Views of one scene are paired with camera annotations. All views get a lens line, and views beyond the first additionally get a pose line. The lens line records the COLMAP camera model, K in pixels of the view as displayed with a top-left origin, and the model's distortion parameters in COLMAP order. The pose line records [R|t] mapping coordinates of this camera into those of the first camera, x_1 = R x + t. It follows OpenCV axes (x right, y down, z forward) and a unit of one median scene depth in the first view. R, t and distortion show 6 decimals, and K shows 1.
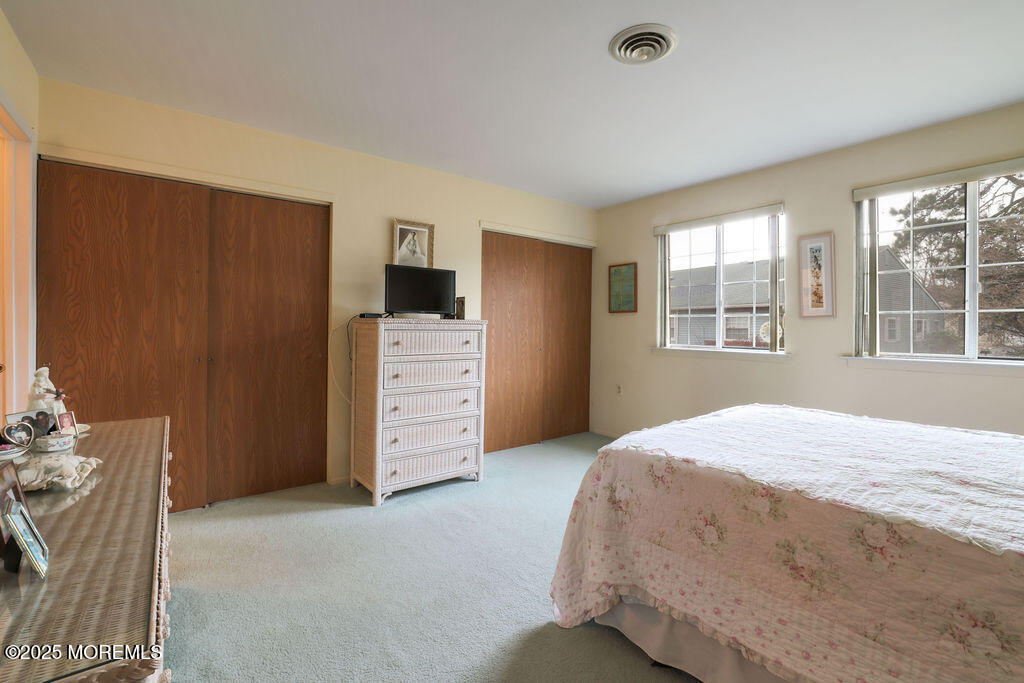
lens RADIAL K [[443.9, 0, 513.6], [0, 443.9, 324.8], [0, 0, 1]] dist [-0.044283, 0.013762]
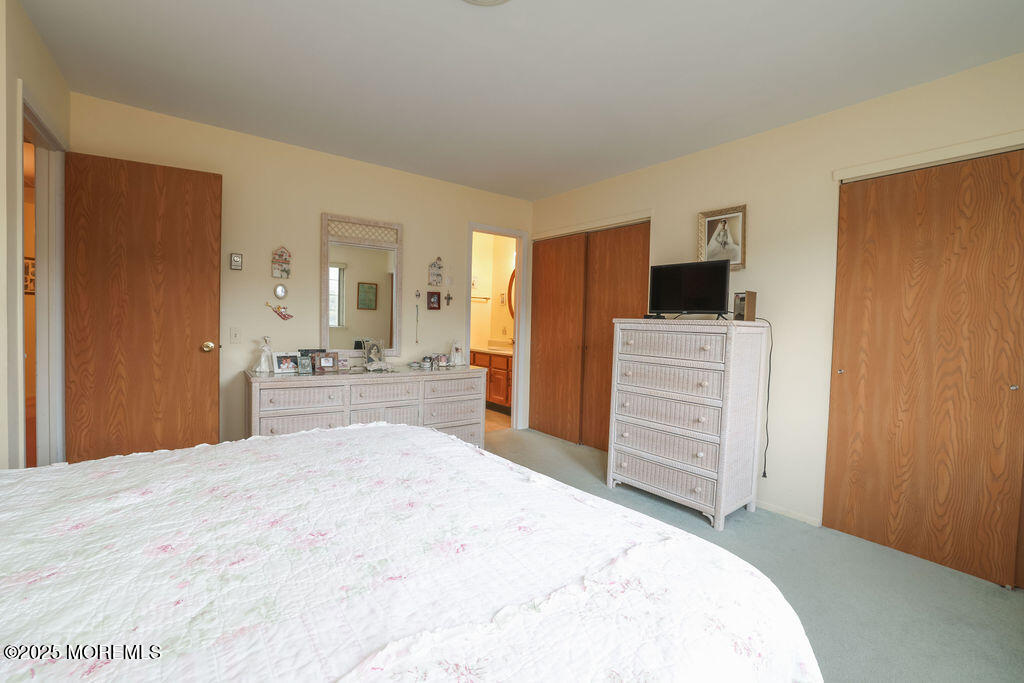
lens RADIAL K [[443.9, 0, 513.6], [0, 443.9, 324.8], [0, 0, 1]] dist [-0.044283, 0.013762]
pose [[-0.007739, 0.001741, -0.999969, 0.649512], [-0.022688, 0.999741, 0.001916, 0.002510], [0.999713, 0.022702, -0.007697, 0.604926]]
